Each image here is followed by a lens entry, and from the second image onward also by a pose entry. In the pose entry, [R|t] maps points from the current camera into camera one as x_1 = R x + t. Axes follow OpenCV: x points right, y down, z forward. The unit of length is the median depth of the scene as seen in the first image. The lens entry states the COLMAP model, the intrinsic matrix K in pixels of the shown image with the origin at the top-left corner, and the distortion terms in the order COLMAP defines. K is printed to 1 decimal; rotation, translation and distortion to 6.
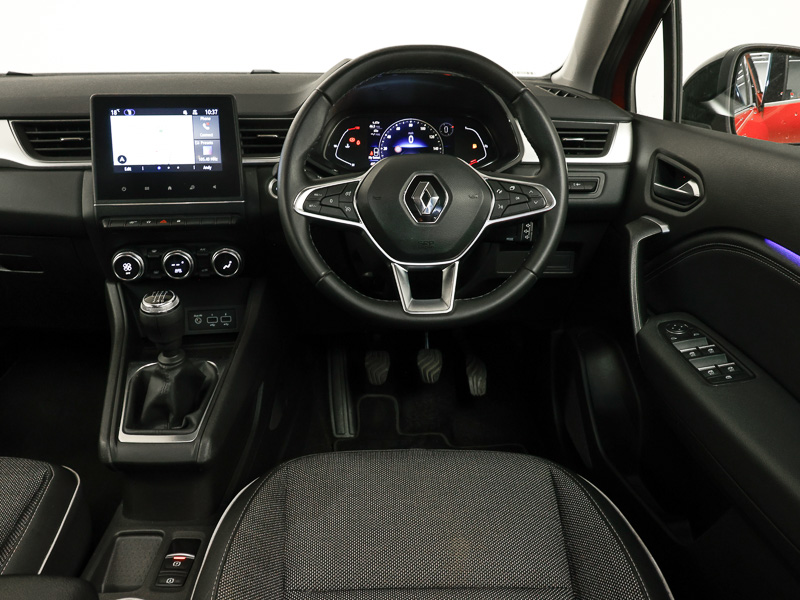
lens RADIAL K [[630.5, 0, 400.0], [0, 630.5, 300.0], [0, 0, 1]] dist [0.010473, -0.003570]
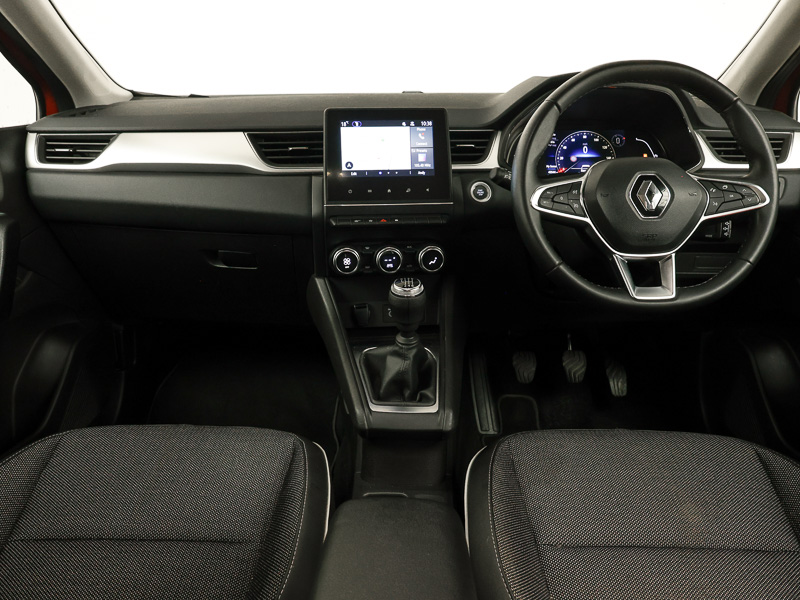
lens RADIAL K [[630.5, 0, 400.0], [0, 630.5, 300.0], [0, 0, 1]] dist [0.010473, -0.003570]
pose [[0.998645, 0.009327, -0.051200, -0.289590], [-0.011520, 0.999021, -0.042724, 0.063924], [0.050751, 0.043256, 0.997774, -0.105431]]
